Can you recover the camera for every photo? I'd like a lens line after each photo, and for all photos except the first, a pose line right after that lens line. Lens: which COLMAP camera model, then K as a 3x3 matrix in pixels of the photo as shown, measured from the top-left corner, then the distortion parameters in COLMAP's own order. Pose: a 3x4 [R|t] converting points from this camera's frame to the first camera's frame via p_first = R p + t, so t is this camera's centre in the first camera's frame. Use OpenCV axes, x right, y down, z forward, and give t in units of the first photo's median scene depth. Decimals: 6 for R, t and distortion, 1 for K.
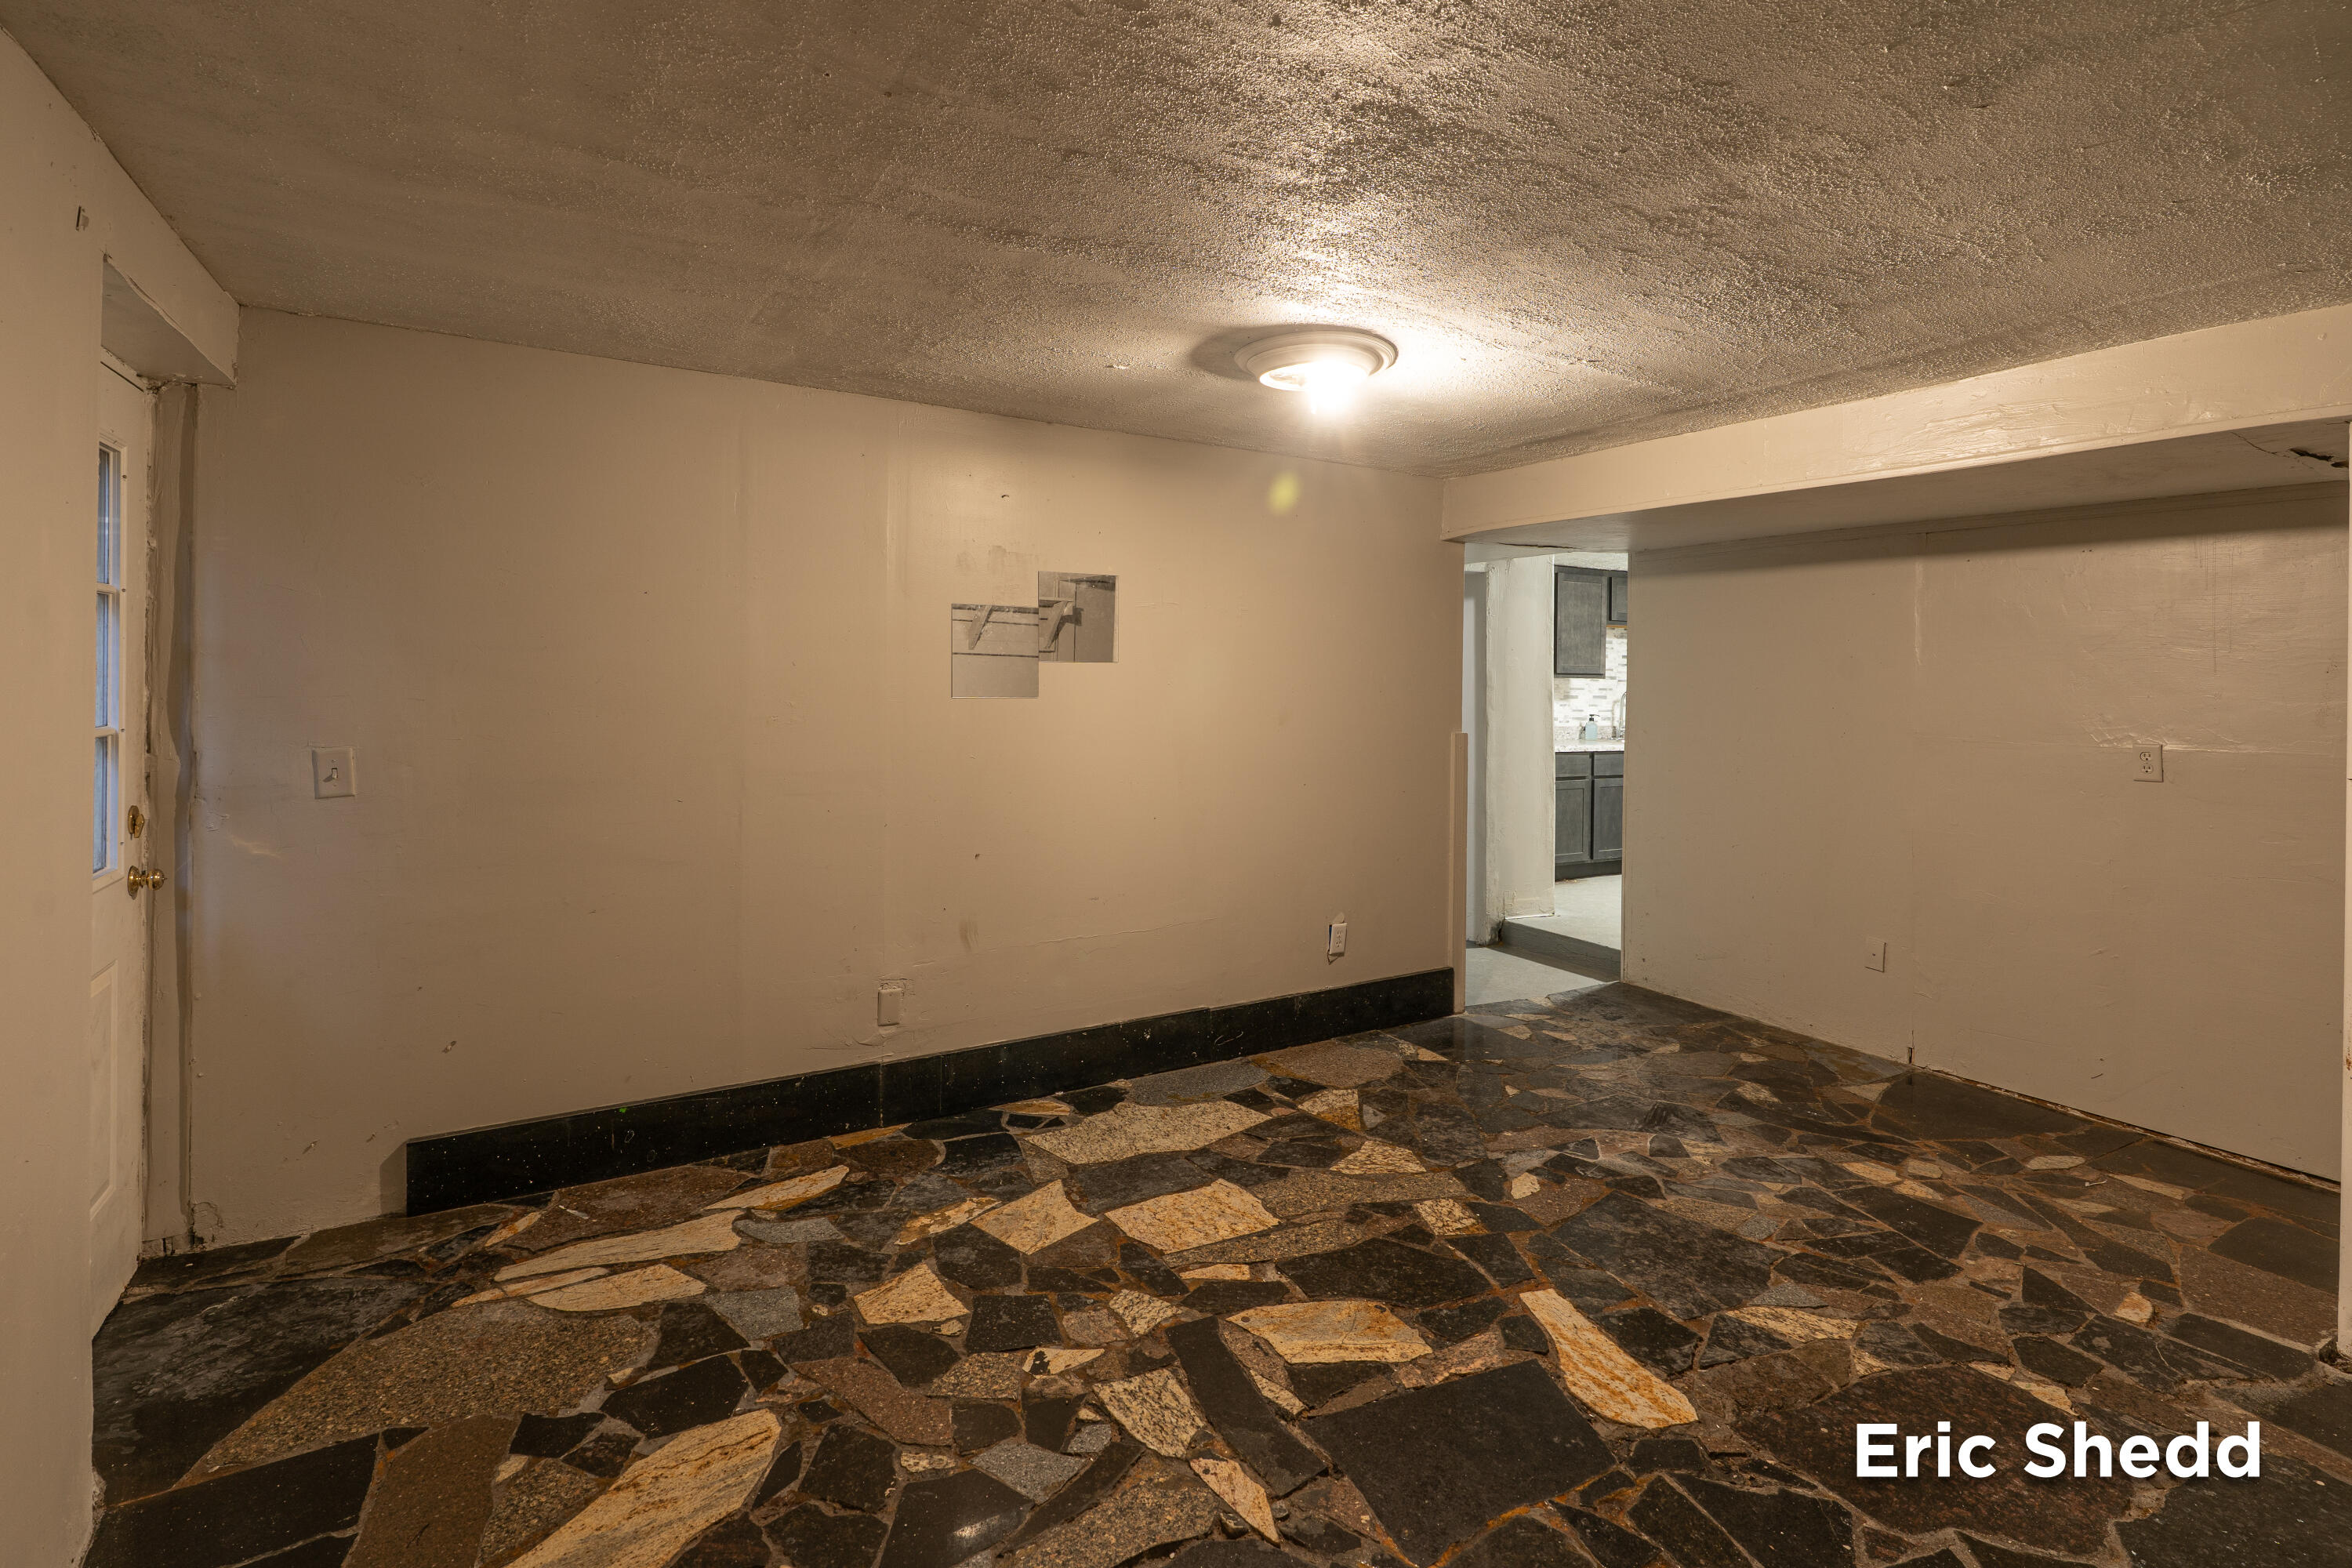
lens RADIAL K [[1076.4, 0, 1176.0], [0, 1076.4, 784.4], [0, 0, 1]] dist [-0.001984, -0.000199]
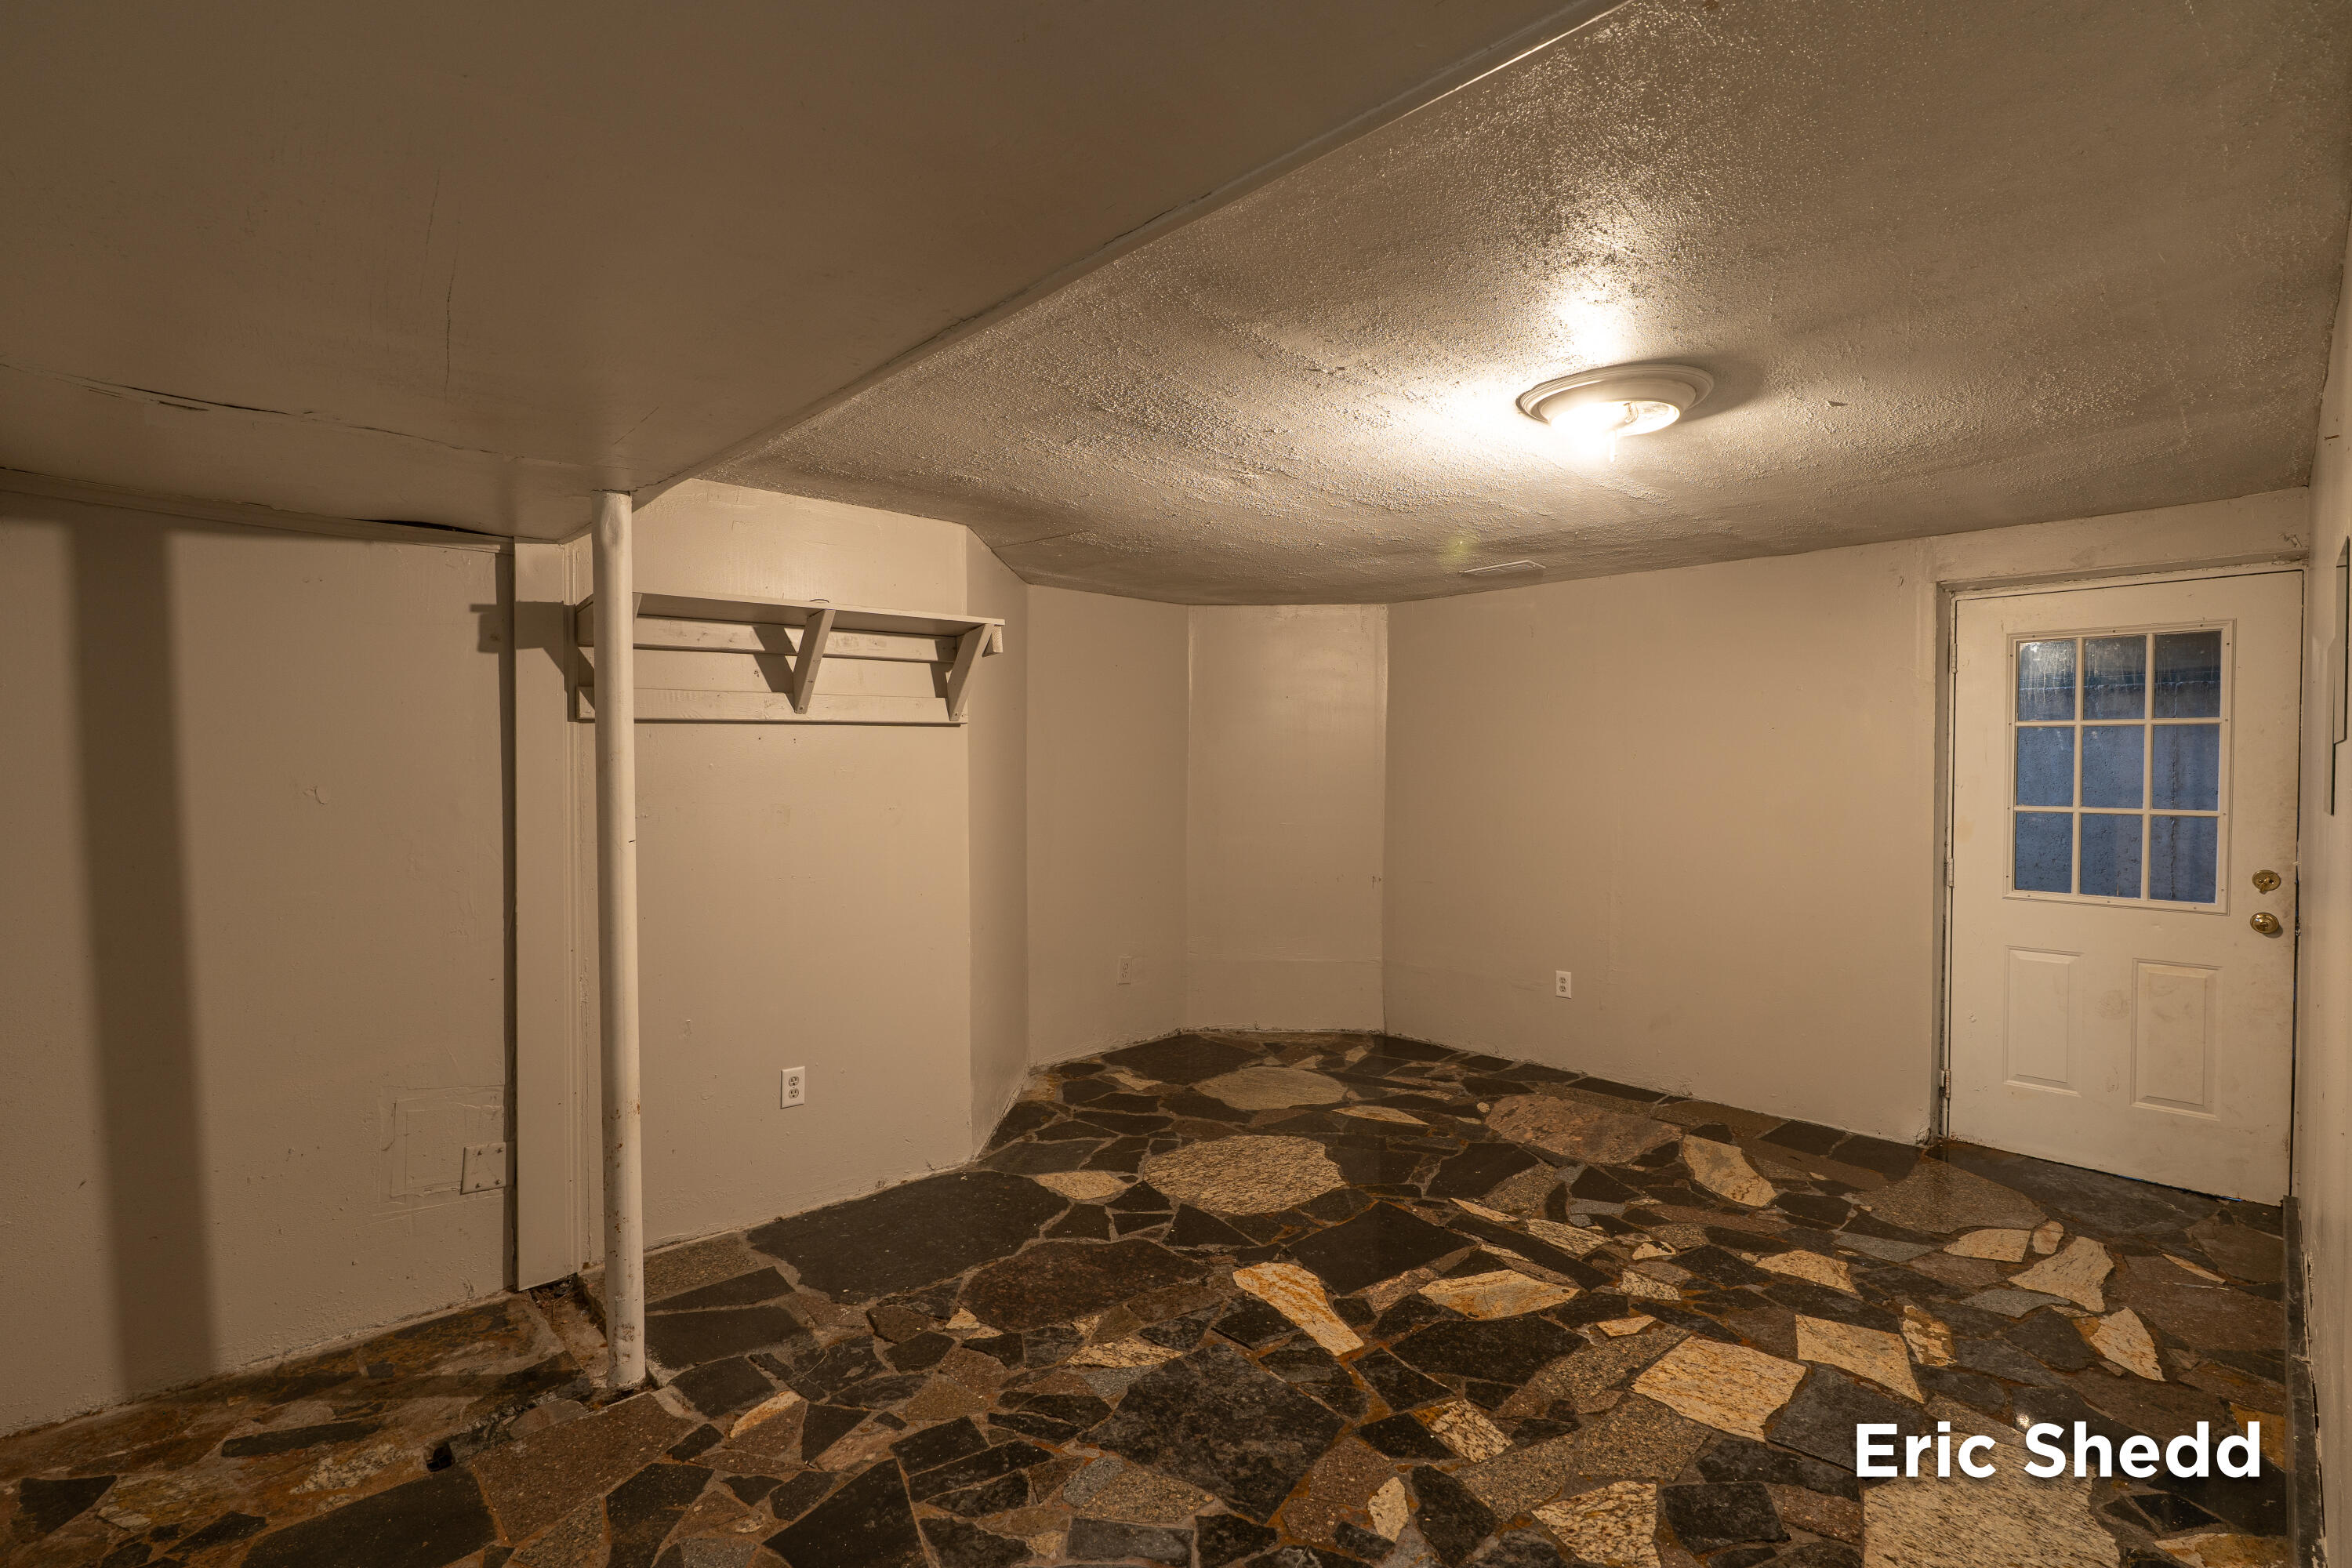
lens RADIAL K [[1076.4, 0, 1173.3], [0, 1076.4, 777.7], [0, 0, 1]] dist [-0.001984, -0.000199]
pose [[-0.971129, -0.017883, -0.237883, 0.779206], [-0.044604, 0.993212, 0.107426, -0.193686], [0.234348, 0.114935, -0.965335, 1.951125]]
